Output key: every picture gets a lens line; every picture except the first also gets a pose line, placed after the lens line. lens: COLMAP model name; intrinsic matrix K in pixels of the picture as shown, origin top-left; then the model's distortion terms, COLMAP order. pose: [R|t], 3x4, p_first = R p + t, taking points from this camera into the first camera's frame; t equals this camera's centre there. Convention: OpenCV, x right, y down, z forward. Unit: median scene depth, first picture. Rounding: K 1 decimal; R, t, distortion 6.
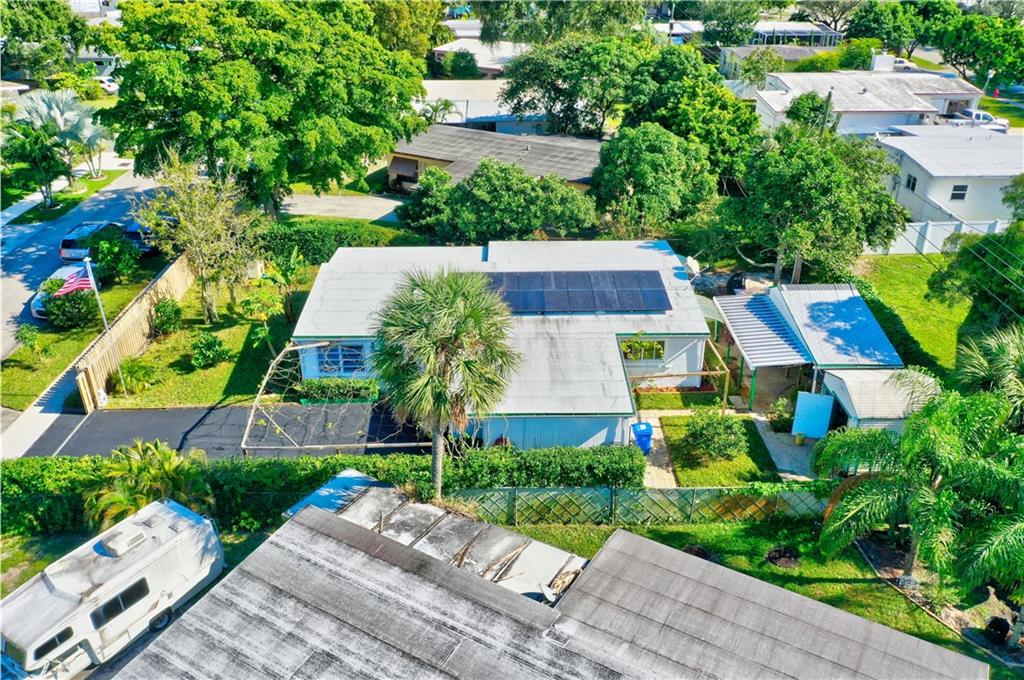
lens RADIAL K [[834.0, 0, 512.0], [0, 834.0, 340.0], [0, 0, 1]] dist [0.005215, 0.004990]
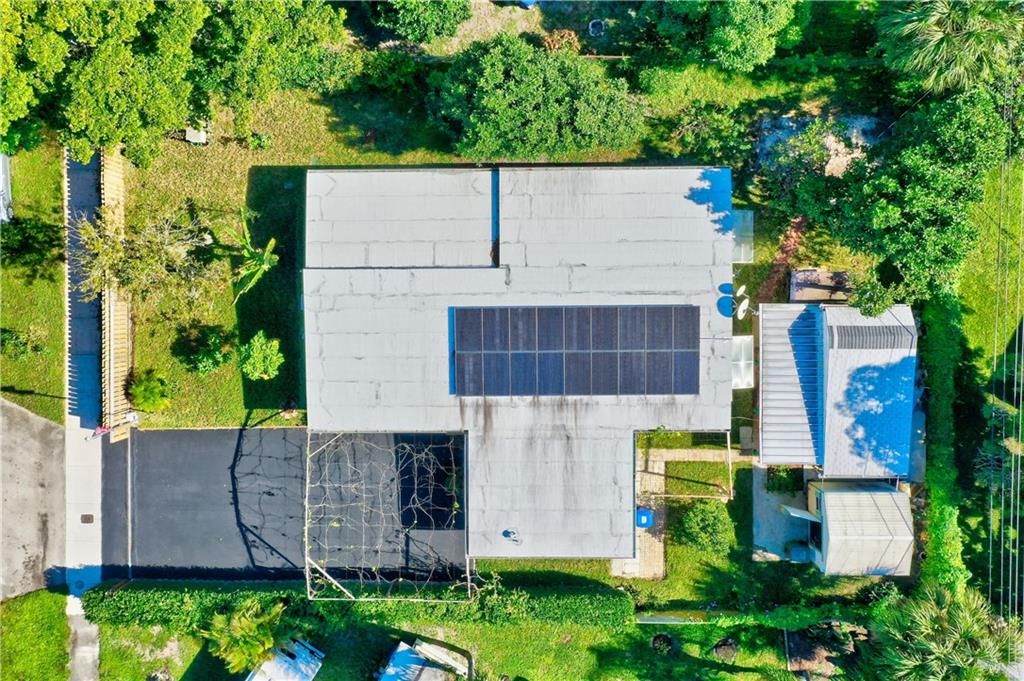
lens RADIAL K [[834.0, 0, 512.0], [0, 834.0, 340.5], [0, 0, 1]] dist [0.005215, 0.004990]
pose [[0.999865, 0.003982, -0.015970, -0.003416], [0.012391, 0.456504, 0.889635, -0.902270], [0.010833, -0.889712, 0.456393, 0.625669]]
